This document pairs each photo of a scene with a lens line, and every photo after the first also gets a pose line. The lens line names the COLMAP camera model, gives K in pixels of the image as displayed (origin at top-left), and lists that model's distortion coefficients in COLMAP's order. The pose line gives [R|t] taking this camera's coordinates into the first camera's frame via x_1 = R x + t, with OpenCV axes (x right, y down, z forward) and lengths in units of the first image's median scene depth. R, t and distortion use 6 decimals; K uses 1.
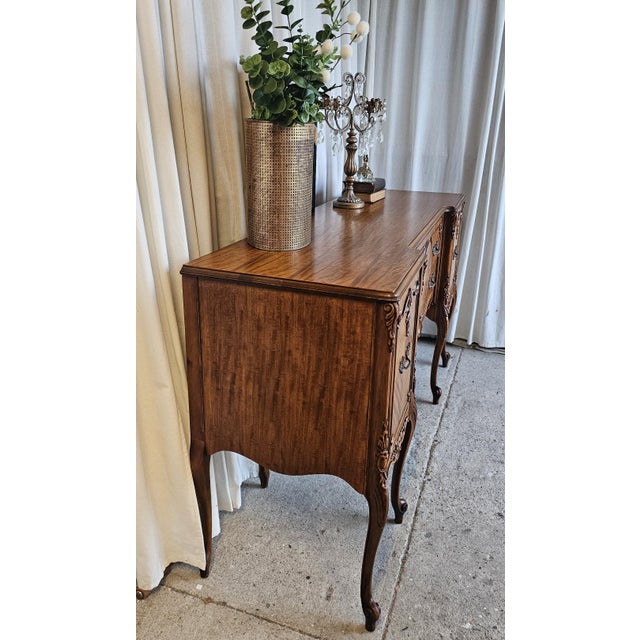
lens RADIAL K [[528.7, 0, 325.8], [0, 528.7, 290.2], [0, 0, 1]] dist [0.081562, -0.106922]
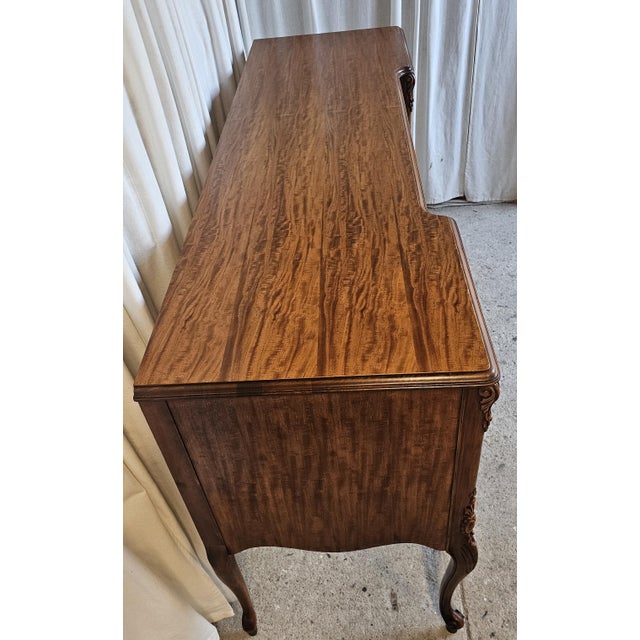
lens RADIAL K [[562.9, 0, 319.3], [0, 562.9, 310.6], [0, 0, 1]] dist [0.108960, -0.165805]
pose [[0.947606, -0.283934, 0.146373, -0.127807], [0.205405, 0.892517, 0.401526, -0.318437], [-0.244647, -0.350422, 0.904075, 0.361750]]
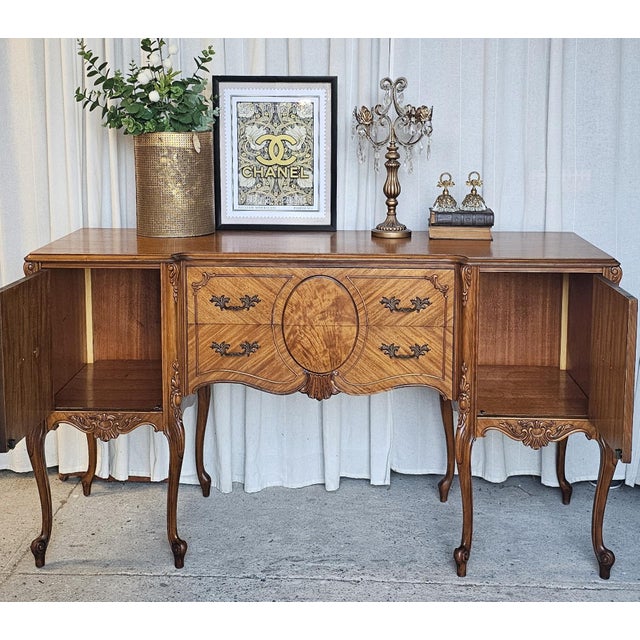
lens RADIAL K [[918.8, 0, 326.9], [0, 918.8, 237.1], [0, 0, 1]] dist [0.190170, -0.435265]
pose [[0.293988, 0.109413, -0.949526, 2.092728], [-0.299249, 0.954018, 0.017278, -0.239459], [0.907756, 0.279066, 0.313212, 0.763968]]
